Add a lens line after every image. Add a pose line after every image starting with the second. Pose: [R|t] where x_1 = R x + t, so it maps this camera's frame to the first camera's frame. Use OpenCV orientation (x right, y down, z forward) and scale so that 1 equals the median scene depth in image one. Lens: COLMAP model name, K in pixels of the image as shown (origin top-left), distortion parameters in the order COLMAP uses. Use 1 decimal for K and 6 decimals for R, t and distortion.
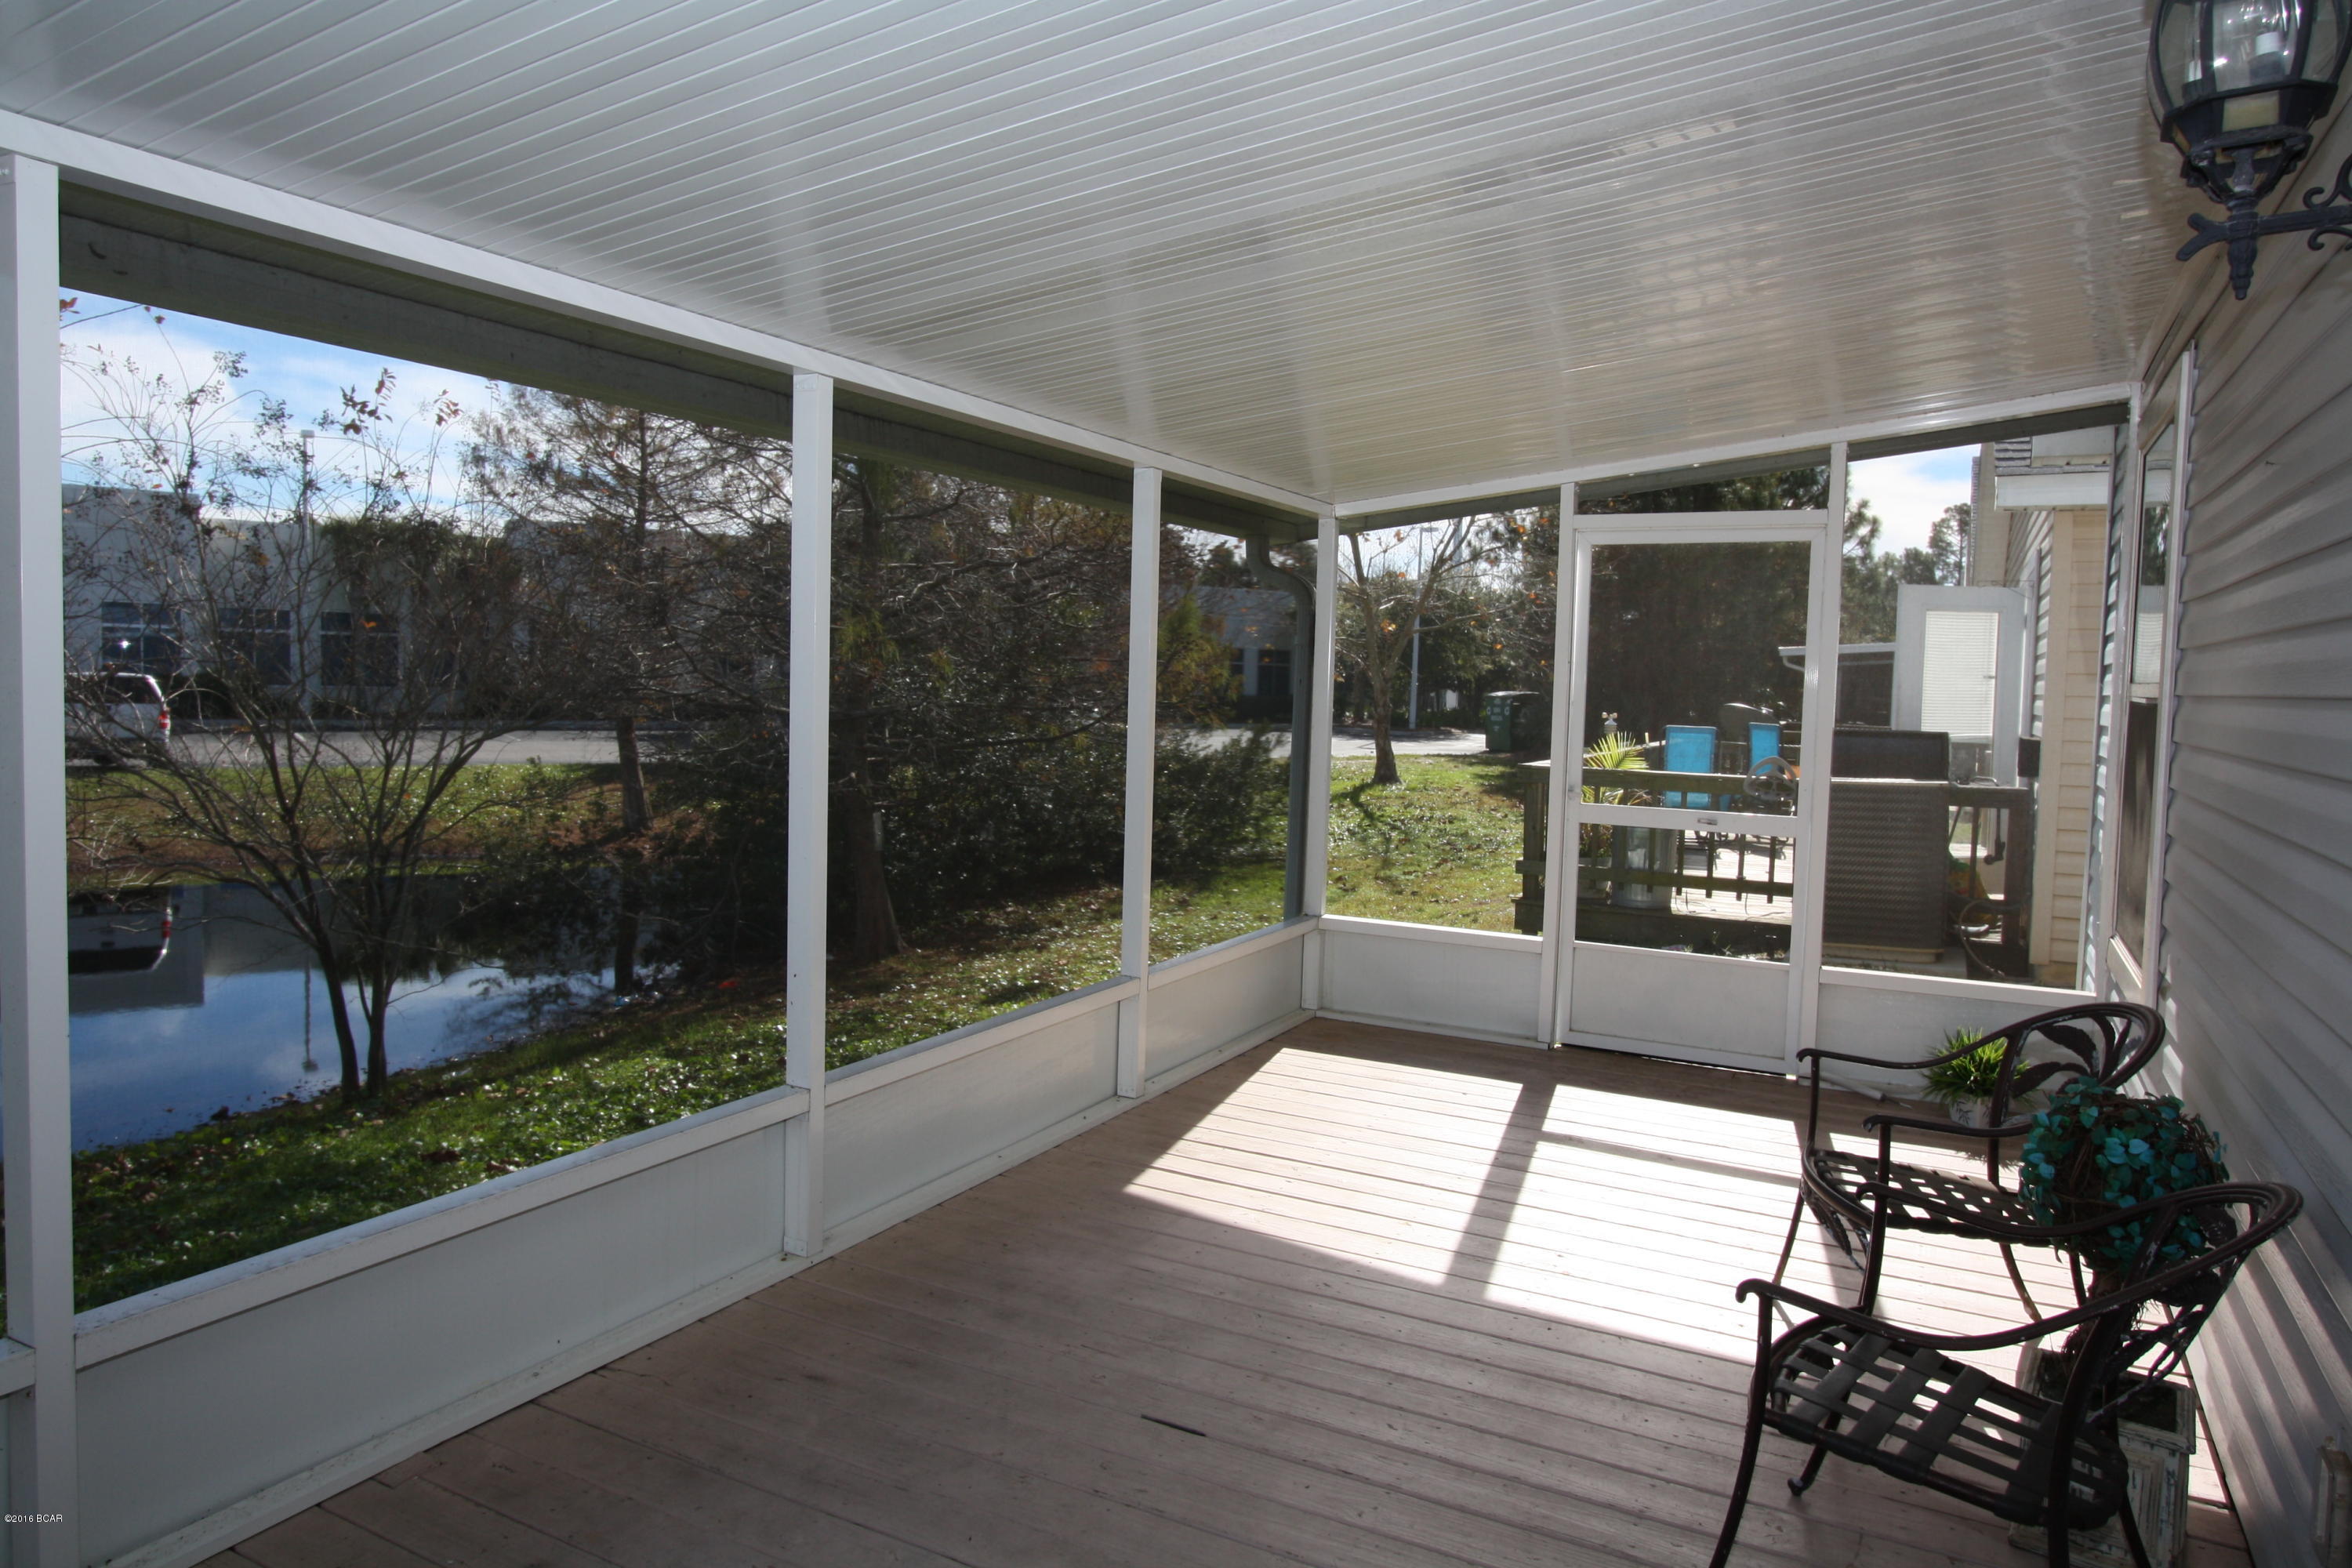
lens RADIAL K [[1479.4, 0, 1176.0], [0, 1479.4, 784.0], [0, 0, 1]] dist [-0.001854, 0.000232]
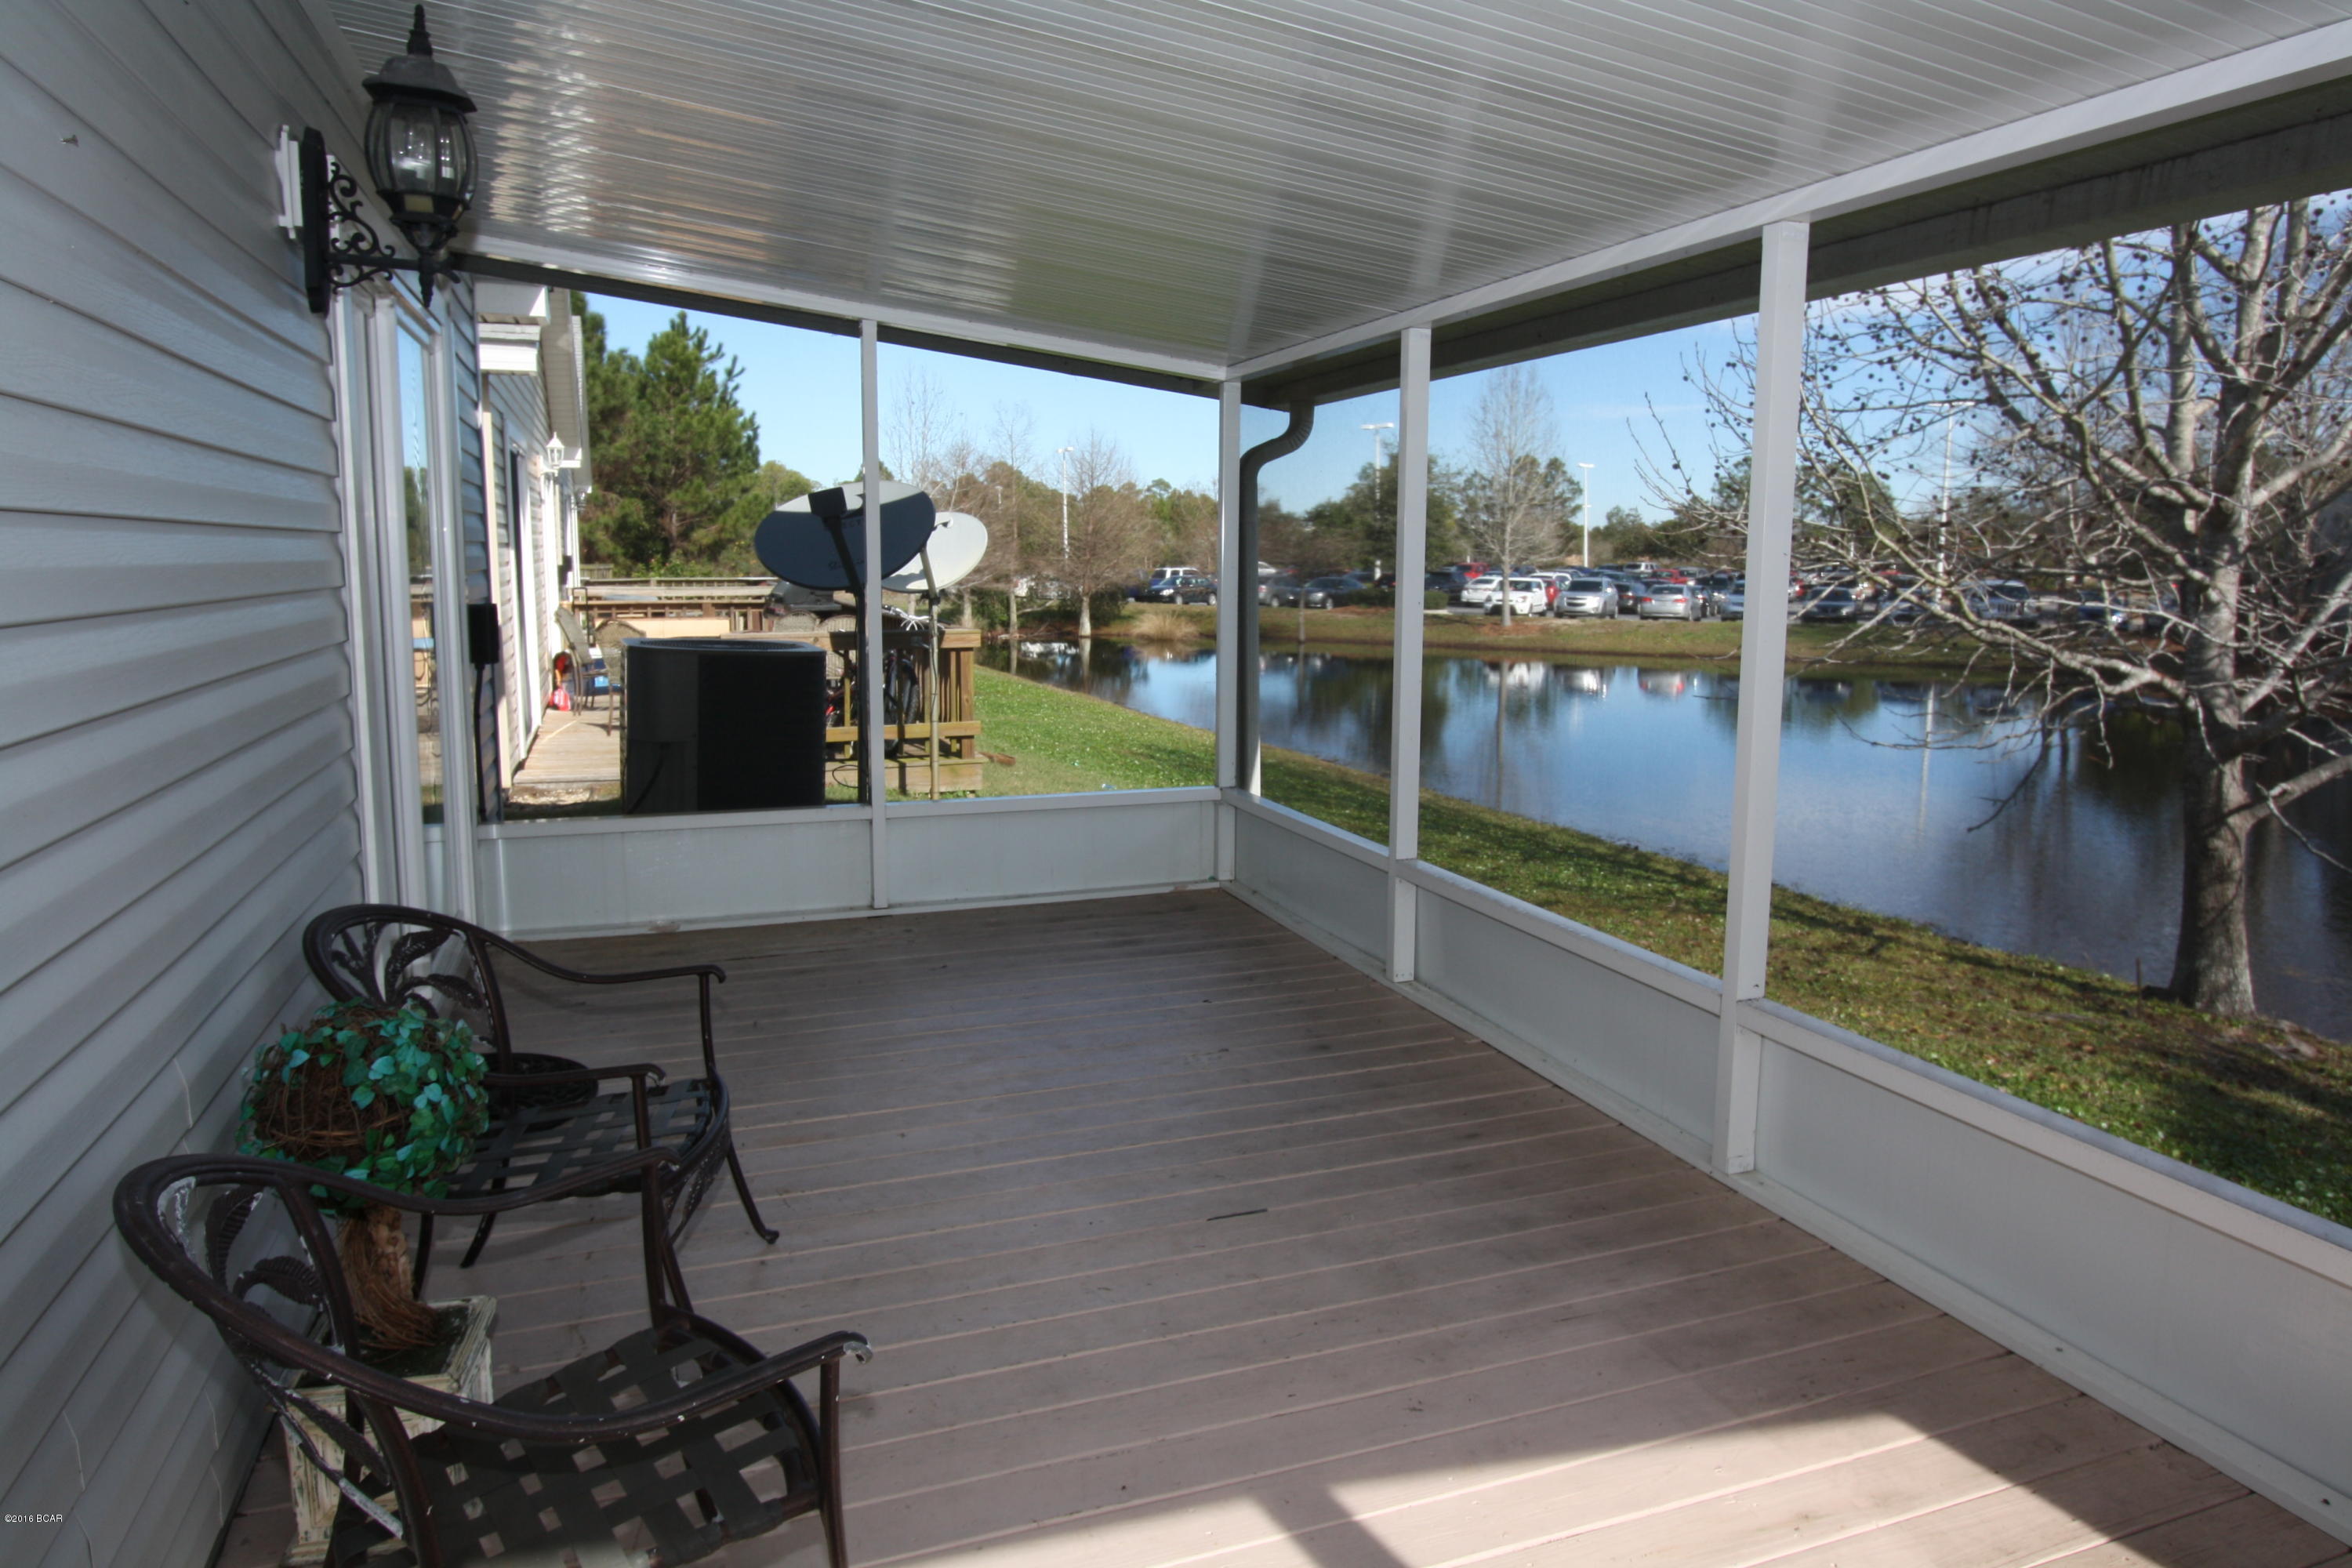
lens RADIAL K [[1479.4, 0, 1176.0], [0, 1479.4, 784.0], [0, 0, 1]] dist [-0.001854, 0.000232]
pose [[-0.669063, 0.100959, -0.736316, 0.674555], [-0.061004, 0.979927, 0.189793, -0.087833], [0.740697, 0.171902, -0.649474, 1.322355]]
